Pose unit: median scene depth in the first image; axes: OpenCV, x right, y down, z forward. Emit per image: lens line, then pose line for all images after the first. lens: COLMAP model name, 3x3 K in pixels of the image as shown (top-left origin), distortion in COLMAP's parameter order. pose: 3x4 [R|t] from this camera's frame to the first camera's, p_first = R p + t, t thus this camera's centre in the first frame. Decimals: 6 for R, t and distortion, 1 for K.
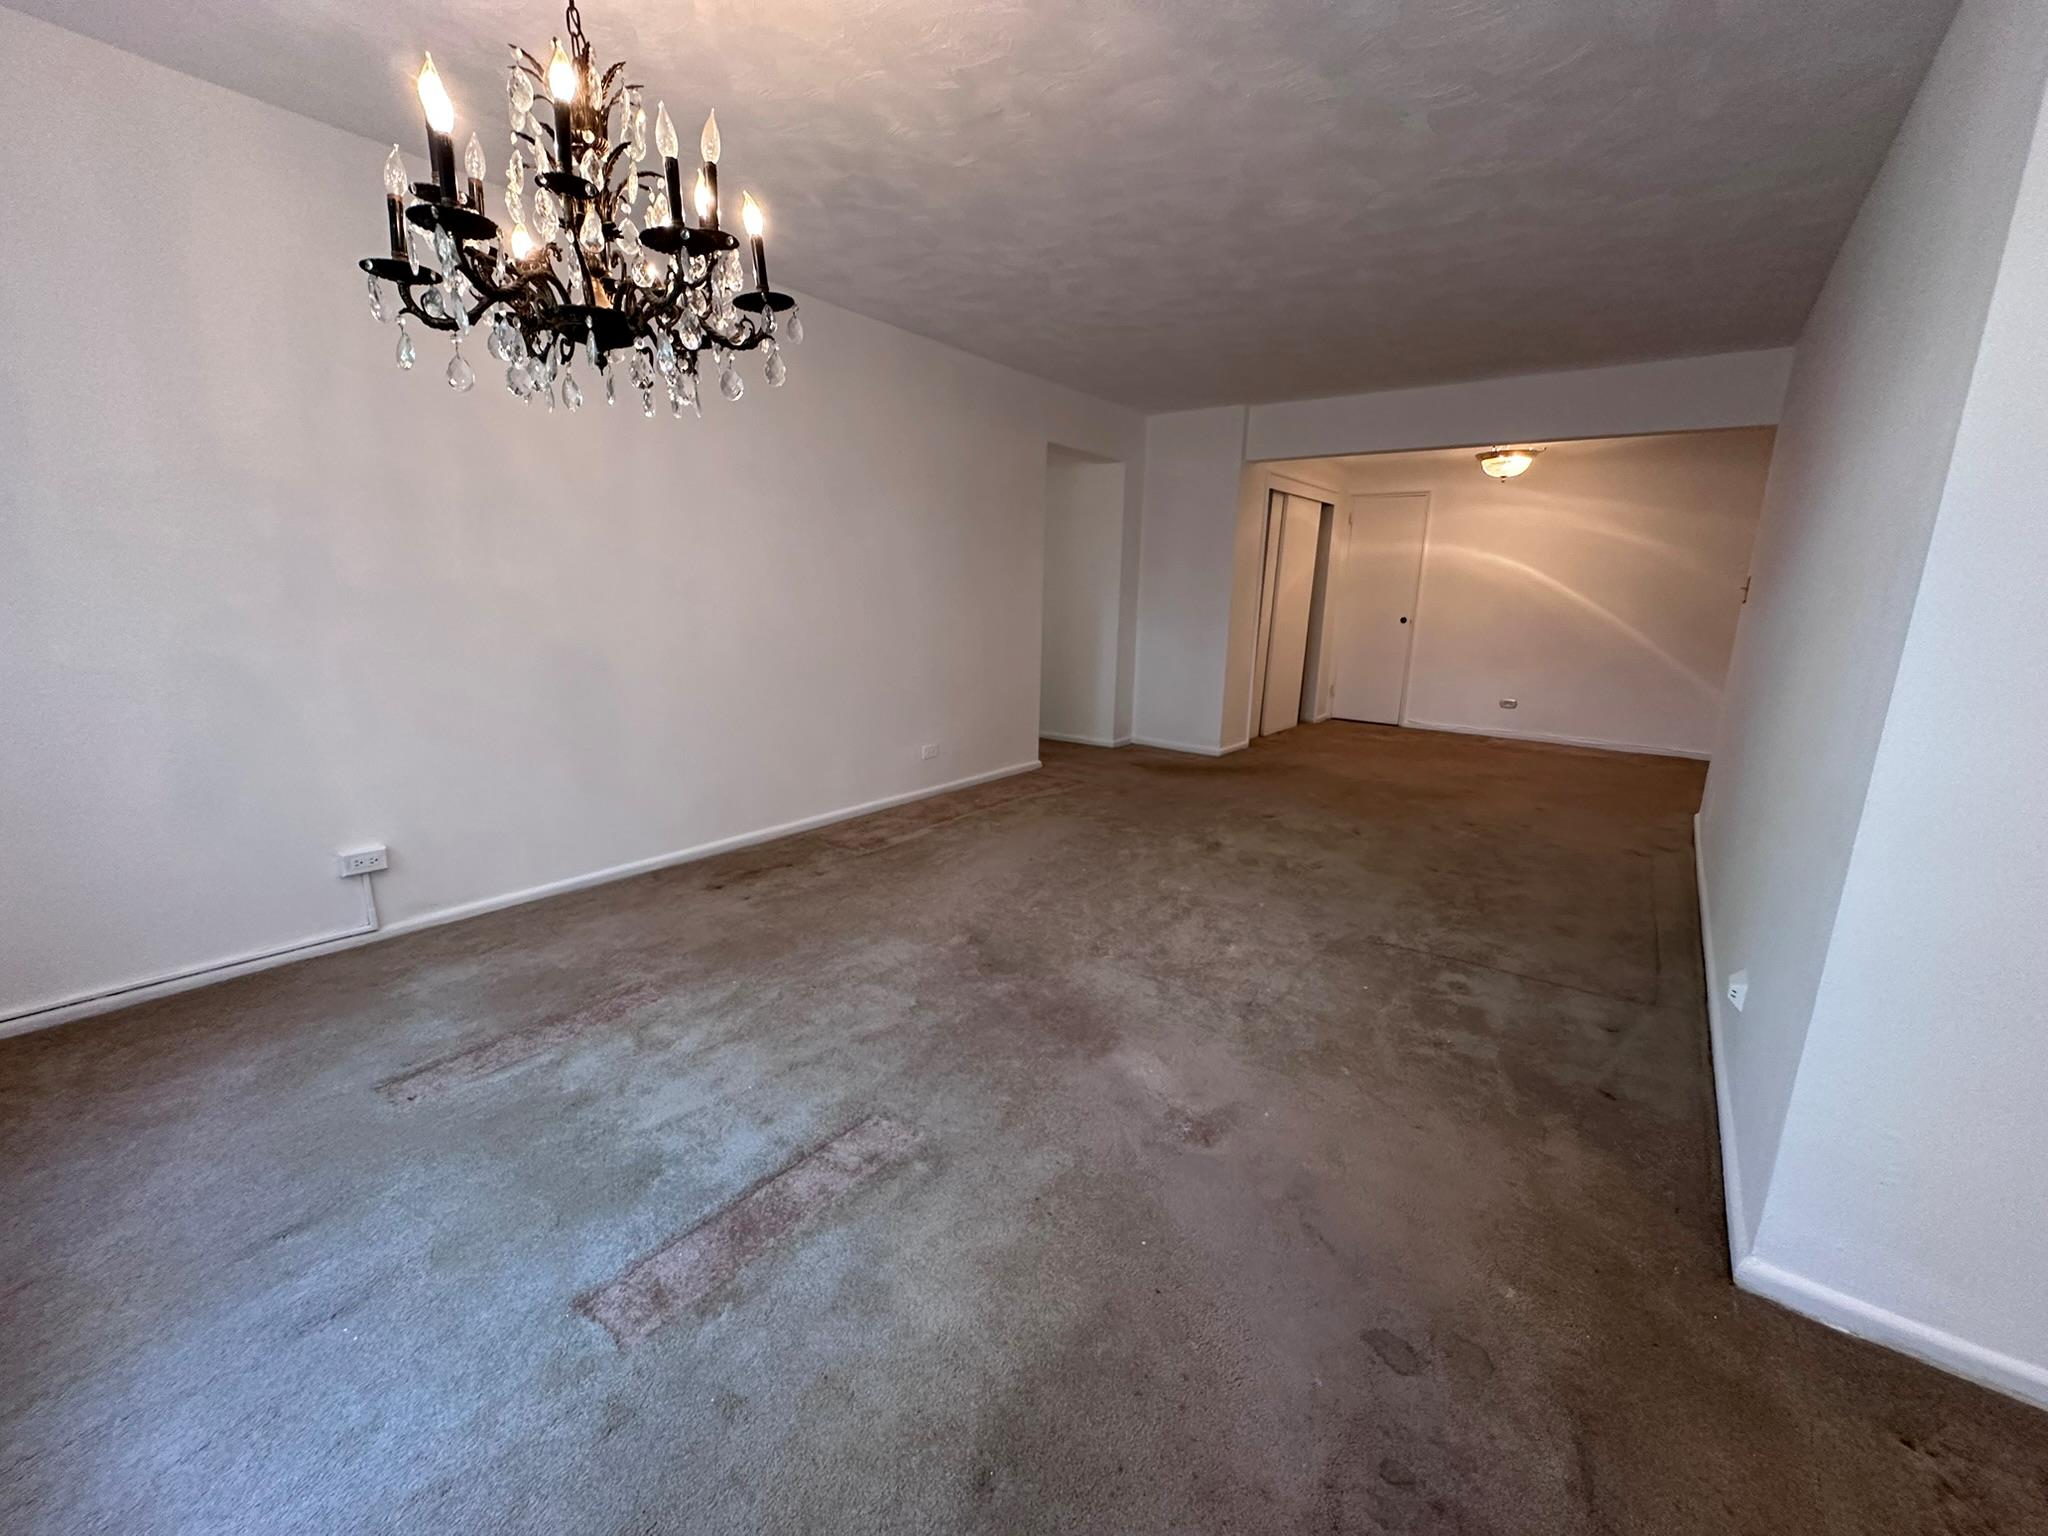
lens RADIAL K [[823.7, 0, 1023.1], [0, 823.7, 769.4], [0, 0, 1]] dist [-0.004628, 0.001260]
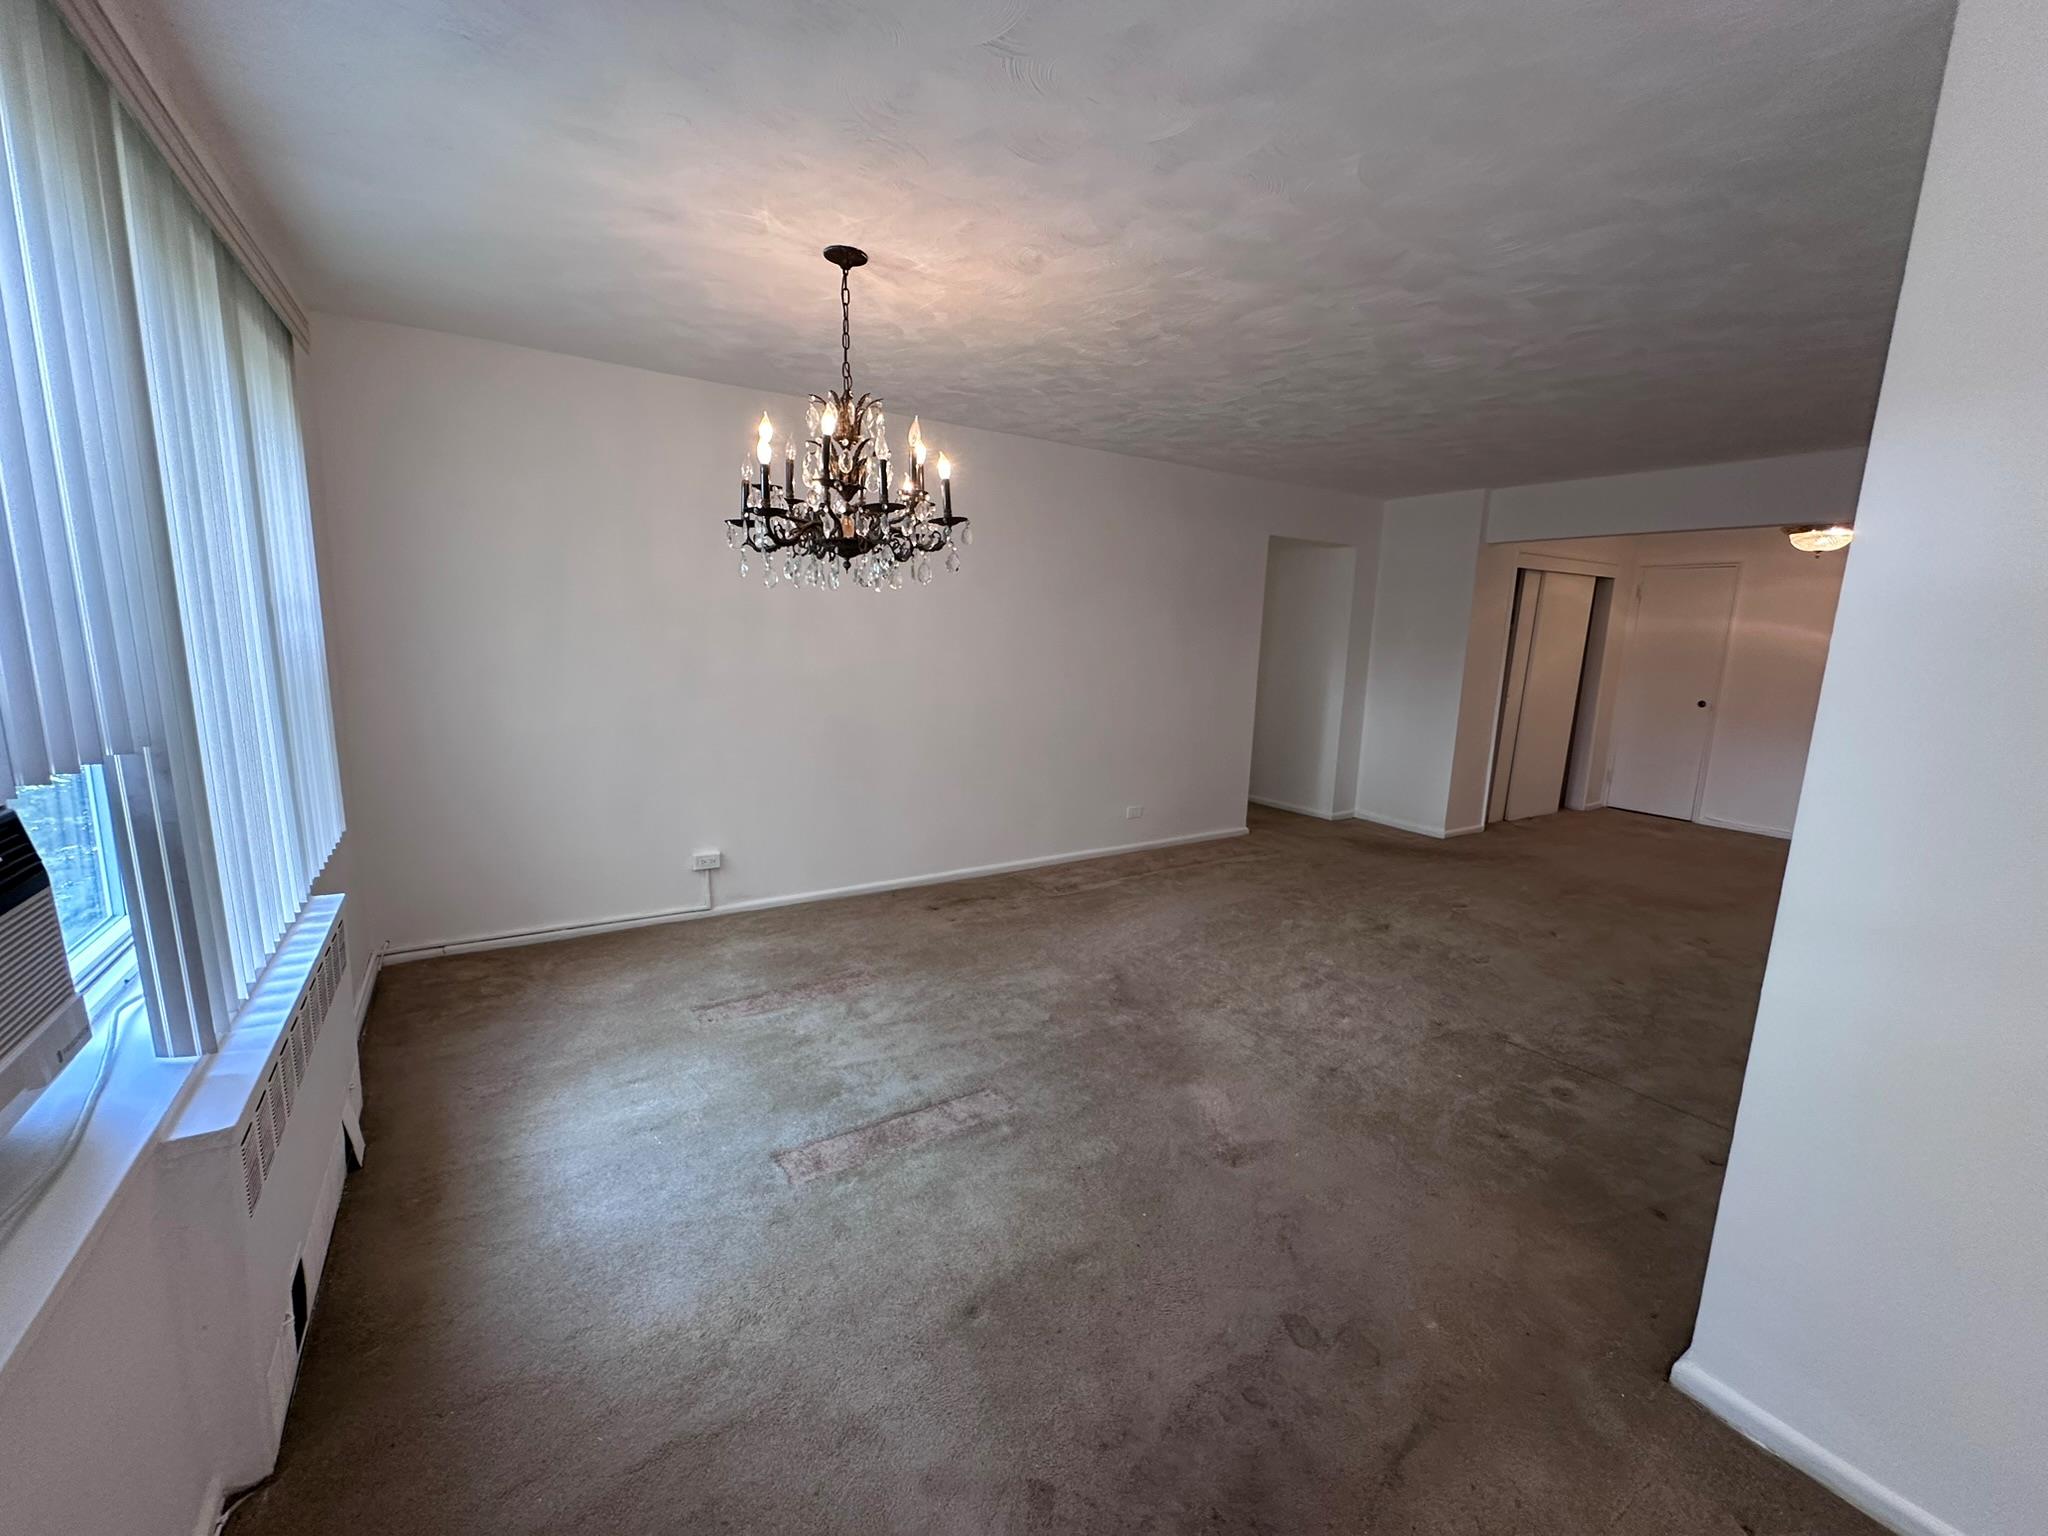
lens RADIAL K [[823.7, 0, 1024.8], [0, 823.7, 769.4], [0, 0, 1]] dist [-0.004628, 0.001260]
pose [[0.940309, 0.065196, -0.334020, 0.226505], [-0.083461, 0.995683, -0.040611, -0.041353], [0.329930, 0.066064, 0.941691, -0.221987]]
